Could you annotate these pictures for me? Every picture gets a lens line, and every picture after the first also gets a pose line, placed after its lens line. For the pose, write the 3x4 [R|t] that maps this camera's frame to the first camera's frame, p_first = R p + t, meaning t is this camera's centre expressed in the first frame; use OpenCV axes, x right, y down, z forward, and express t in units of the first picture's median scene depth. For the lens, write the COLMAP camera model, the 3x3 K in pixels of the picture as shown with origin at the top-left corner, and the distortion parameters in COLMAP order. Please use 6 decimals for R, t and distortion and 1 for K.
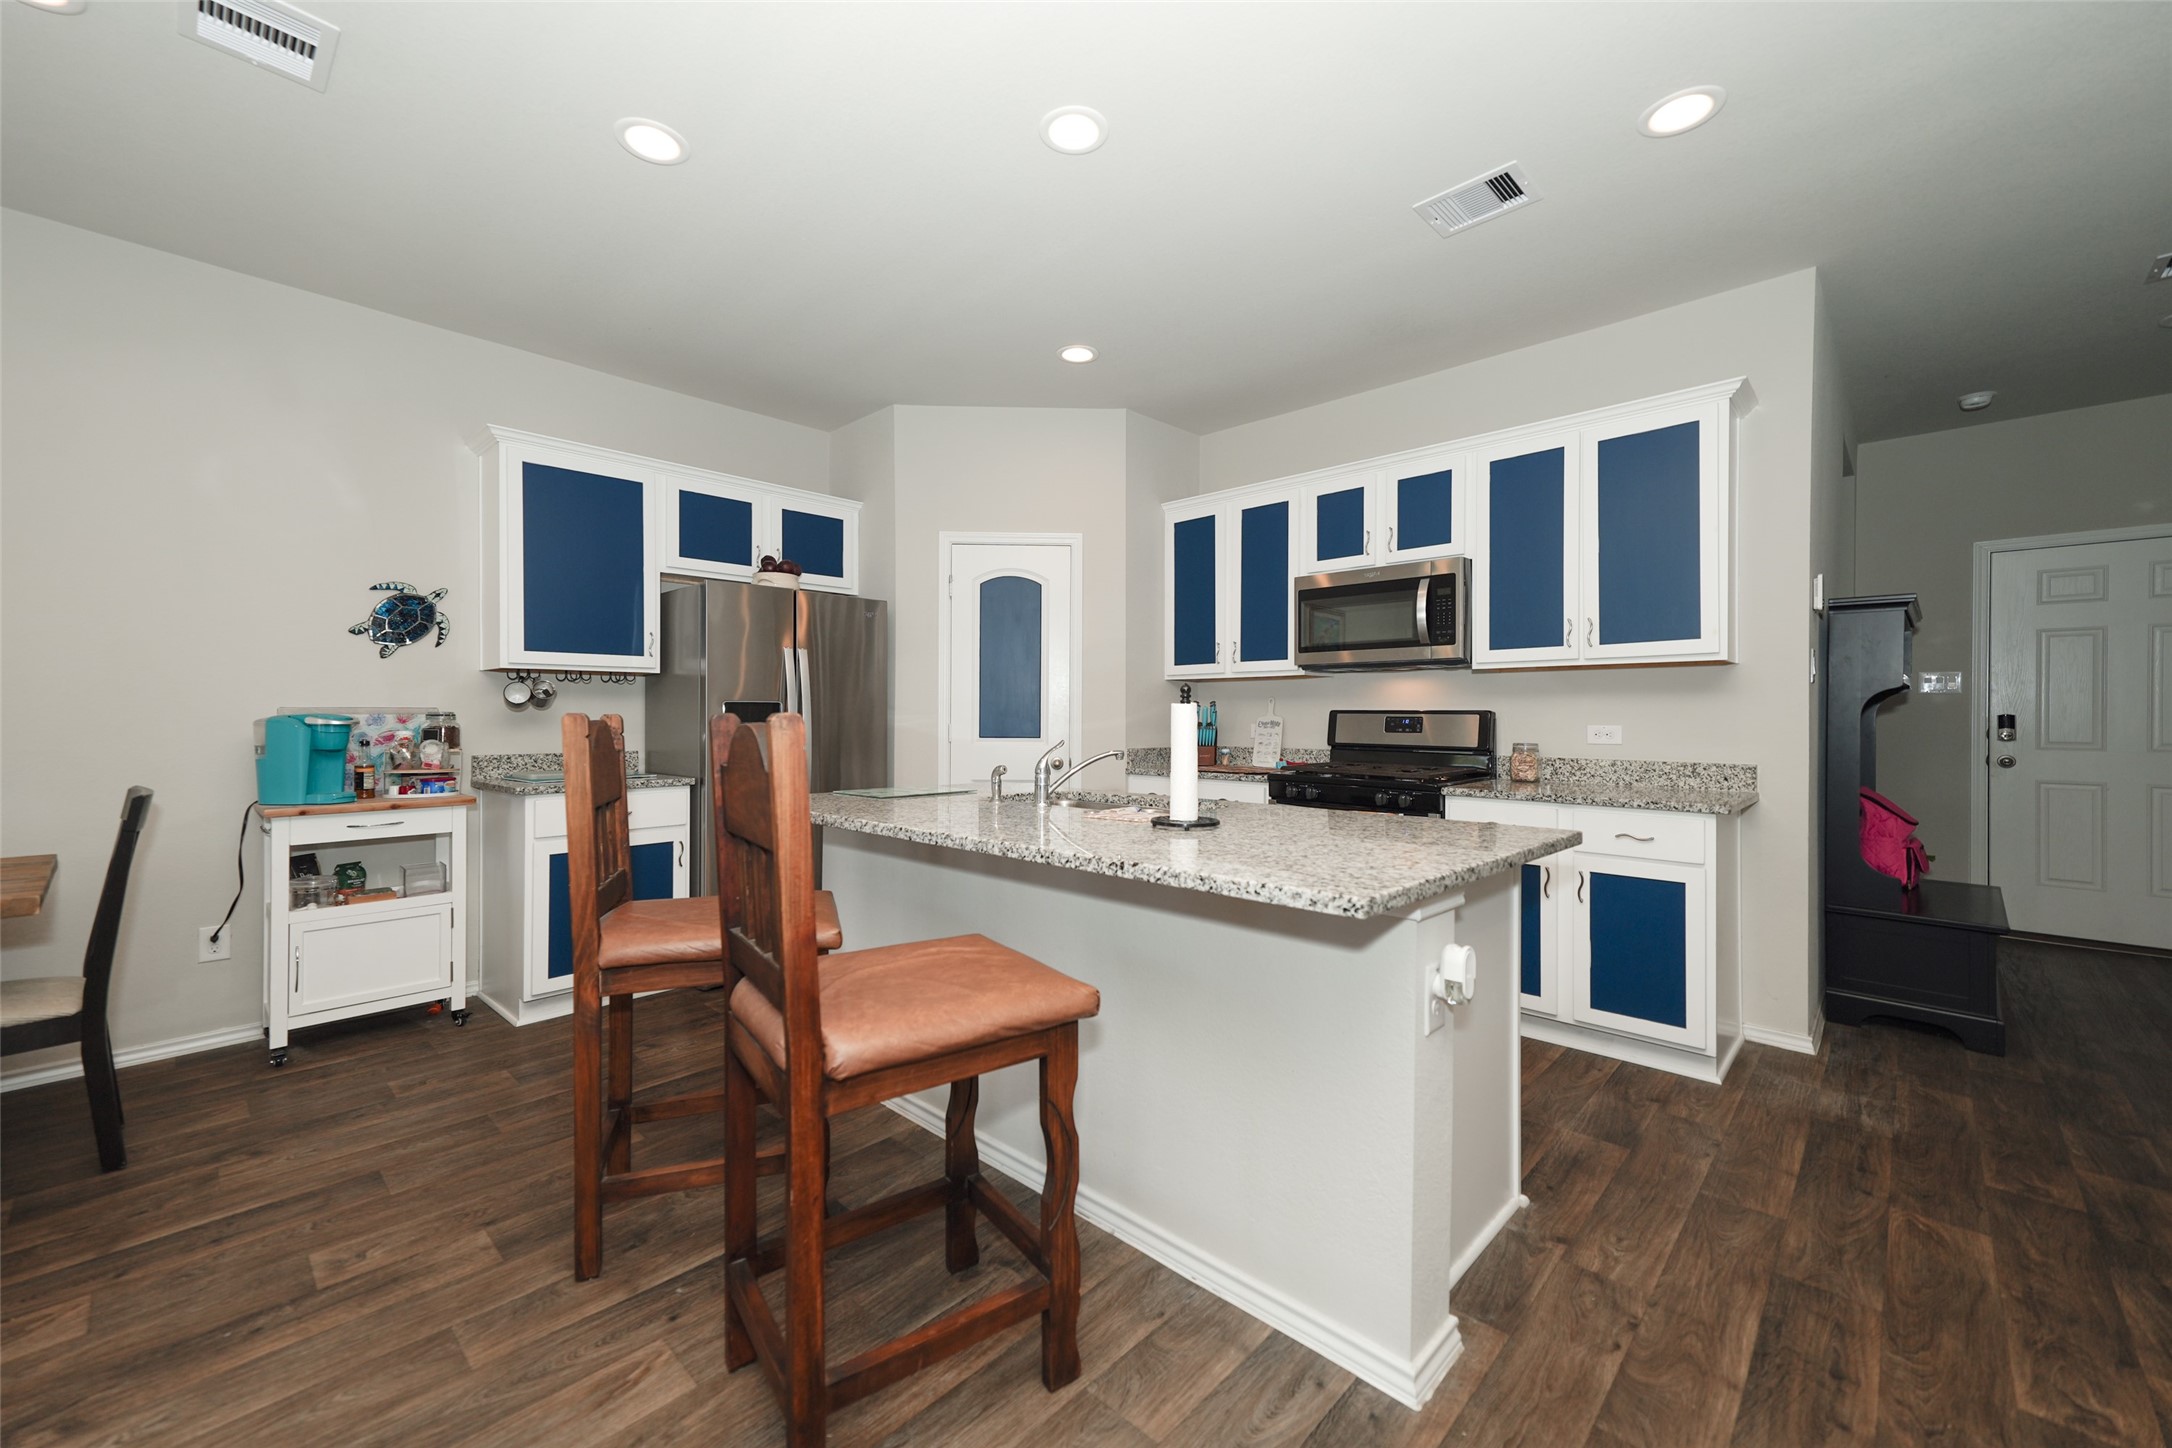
lens RADIAL K [[861.4, 0, 1073.1], [0, 861.4, 713.1], [0, 0, 1]] dist [0.017494, -0.001066]
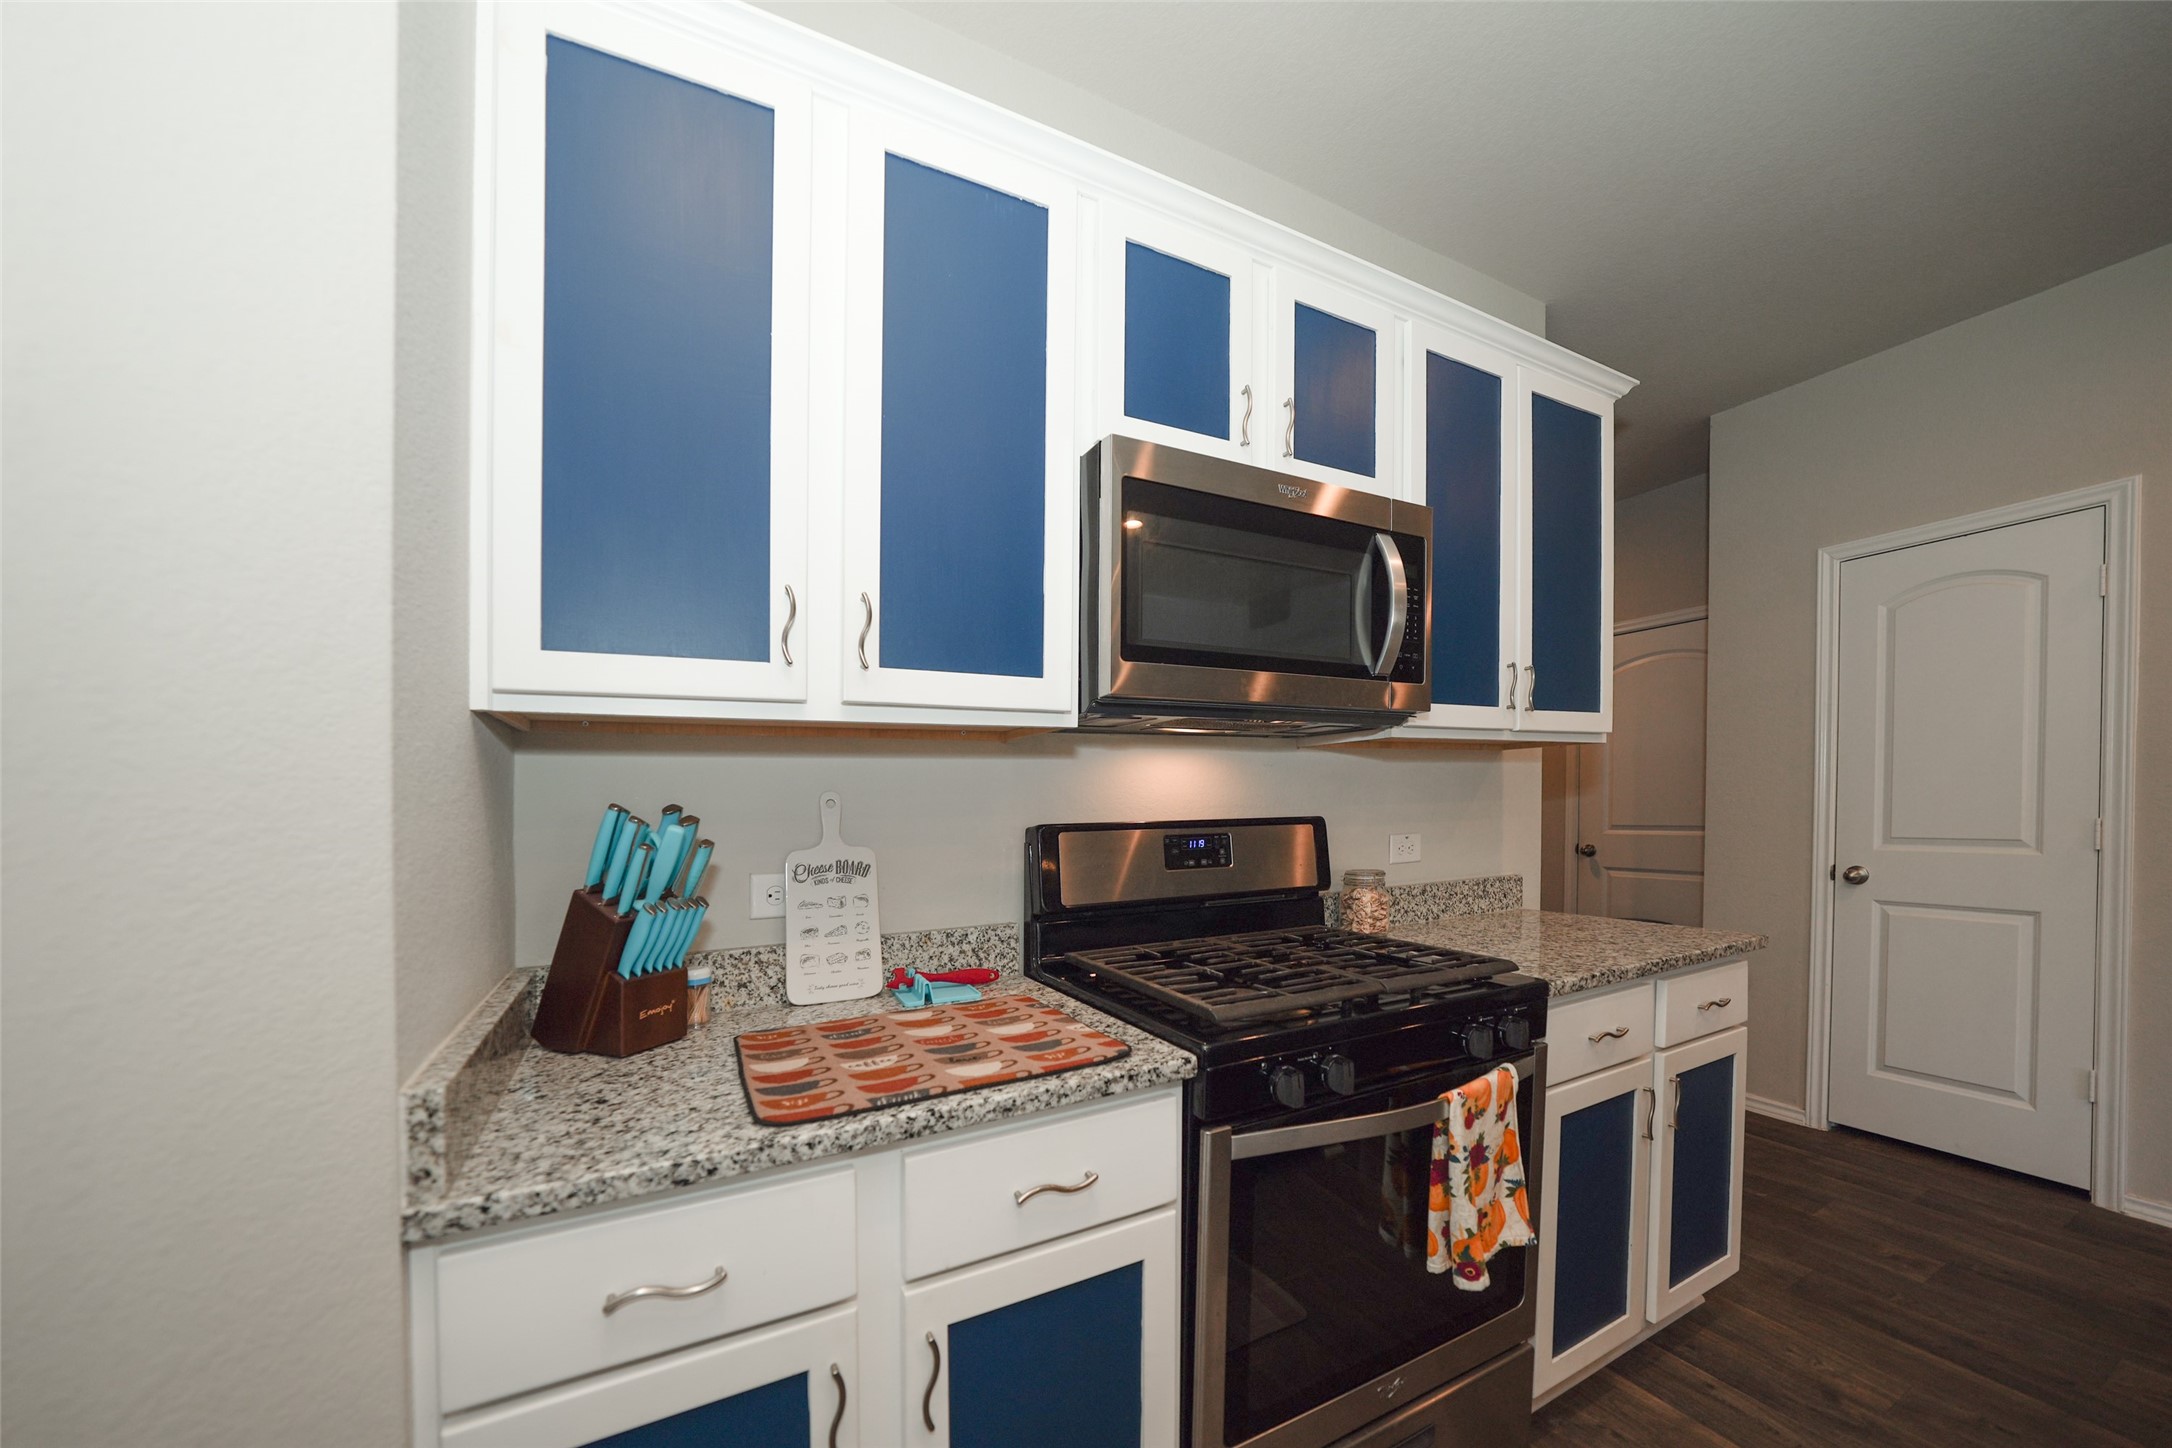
lens RADIAL K [[792.0, 0, 1055.7], [0, 792.0, 815.3], [0, 0, 1]] dist [-0.015612, 0.001016]
pose [[0.312172, -0.019761, 0.949820, -0.049083], [0.022385, 0.999659, 0.013441, -0.013714], [-0.949762, 0.017066, 0.312508, 0.967654]]
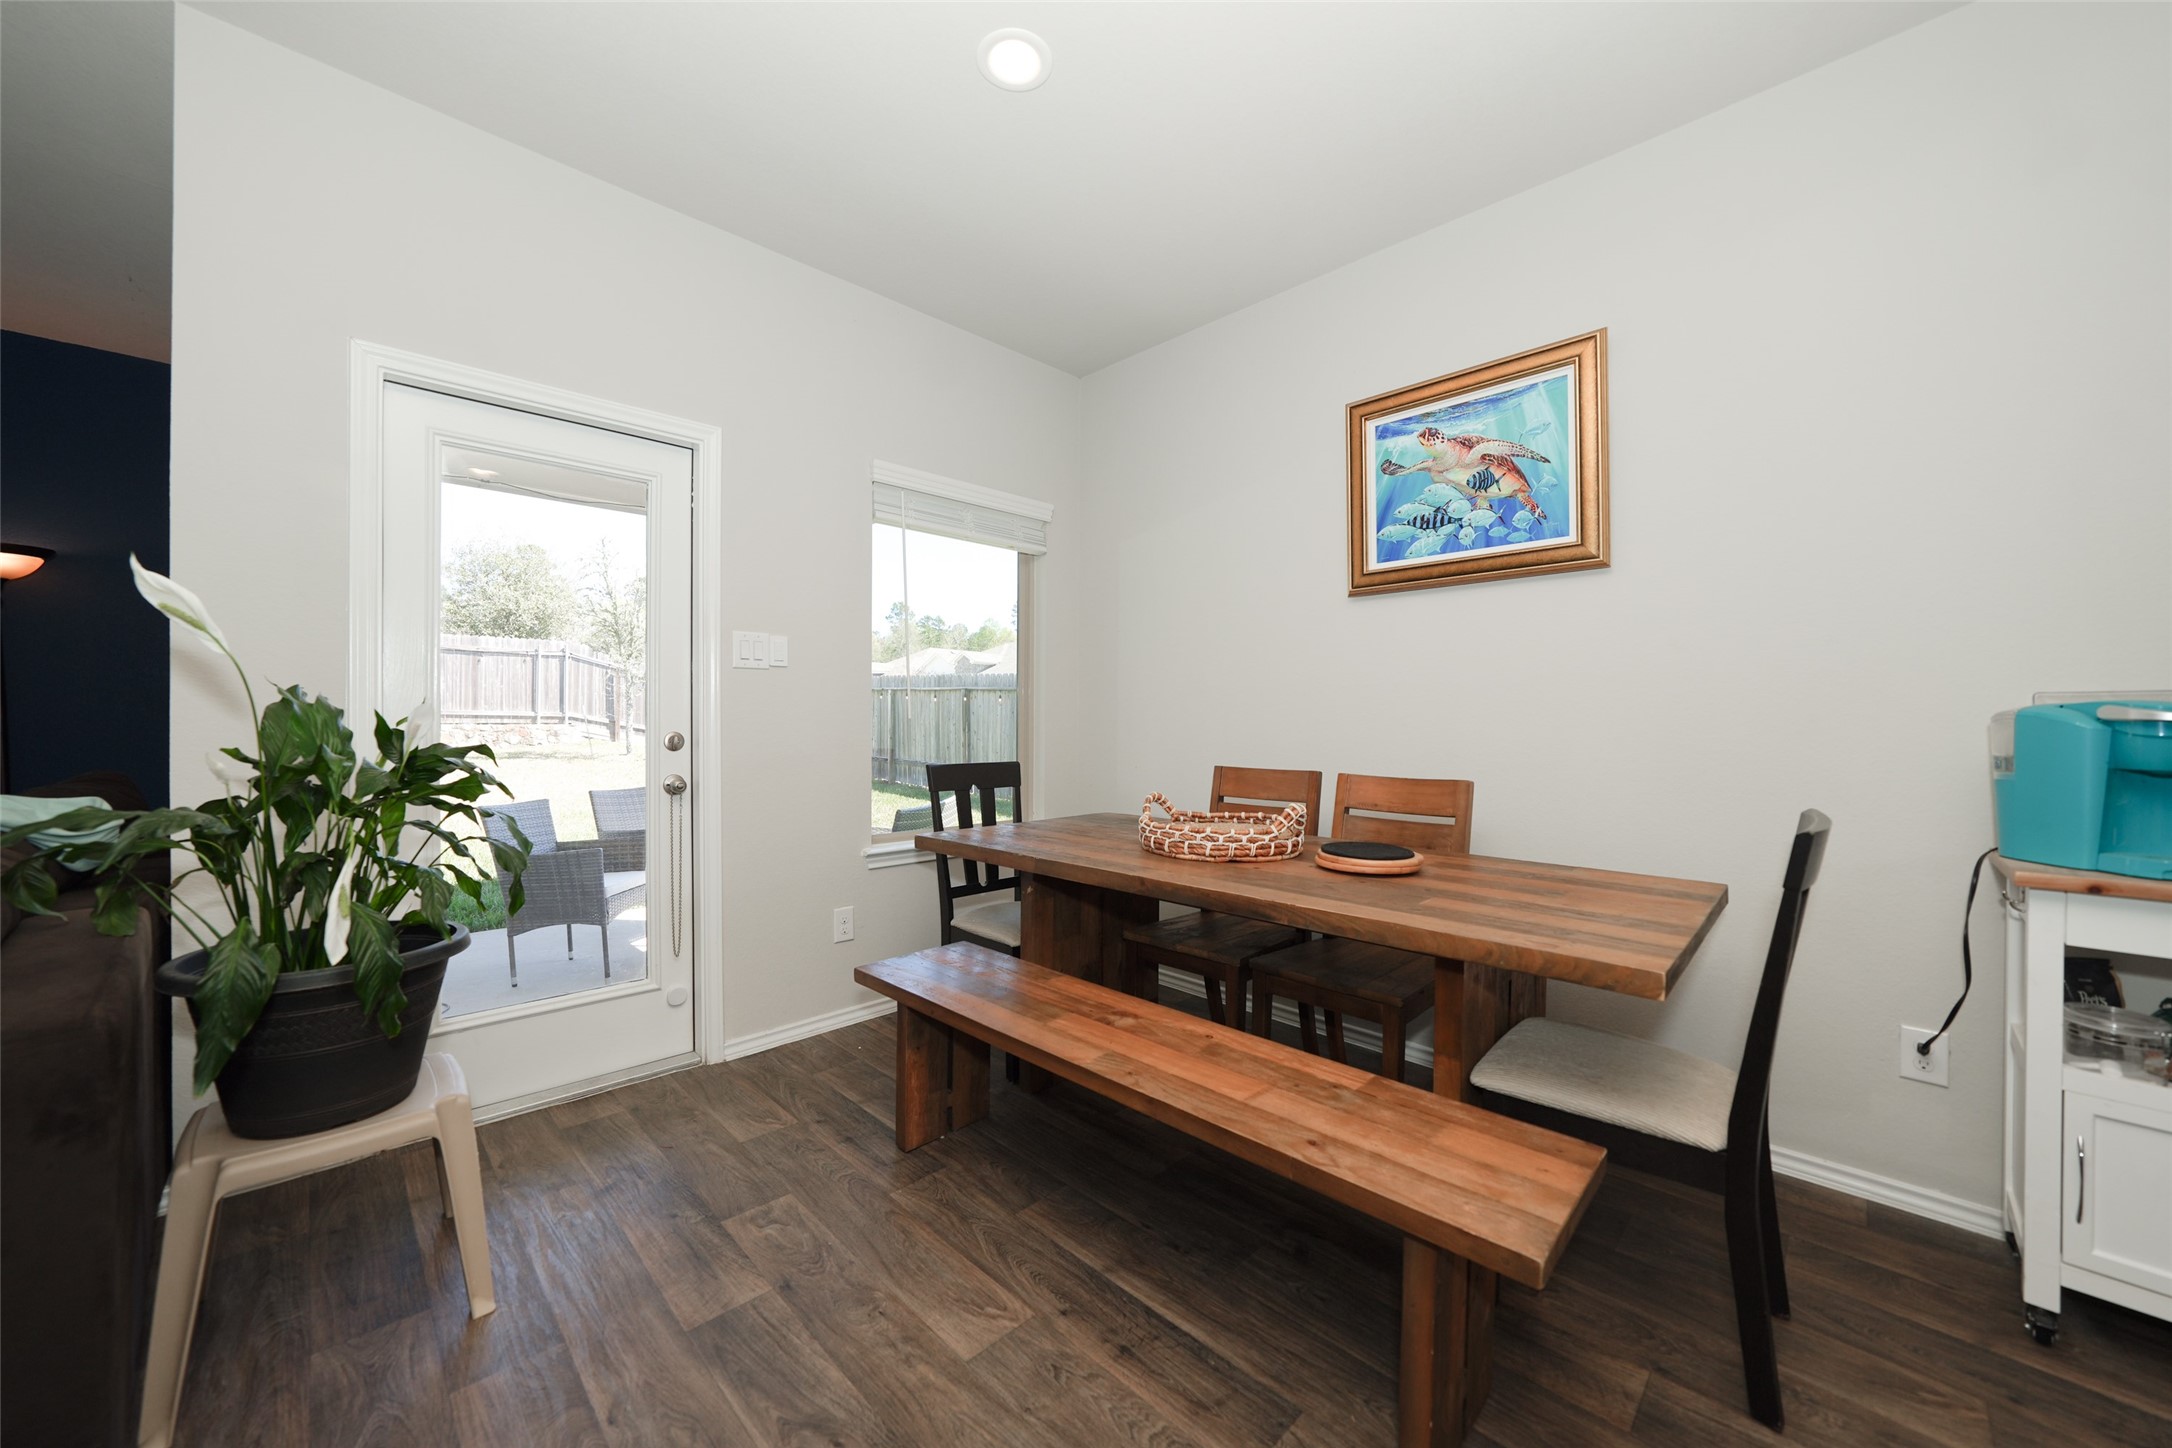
lens RADIAL K [[792.0, 0, 1067.0], [0, 792.0, 724.0], [0, 0, 1]] dist [-0.015612, 0.001016]
pose [[-0.037416, -0.004482, -0.999290, -0.304143], [-0.006776, 0.999968, -0.004231, 0.017134], [0.999277, 0.006613, -0.037445, 0.307283]]
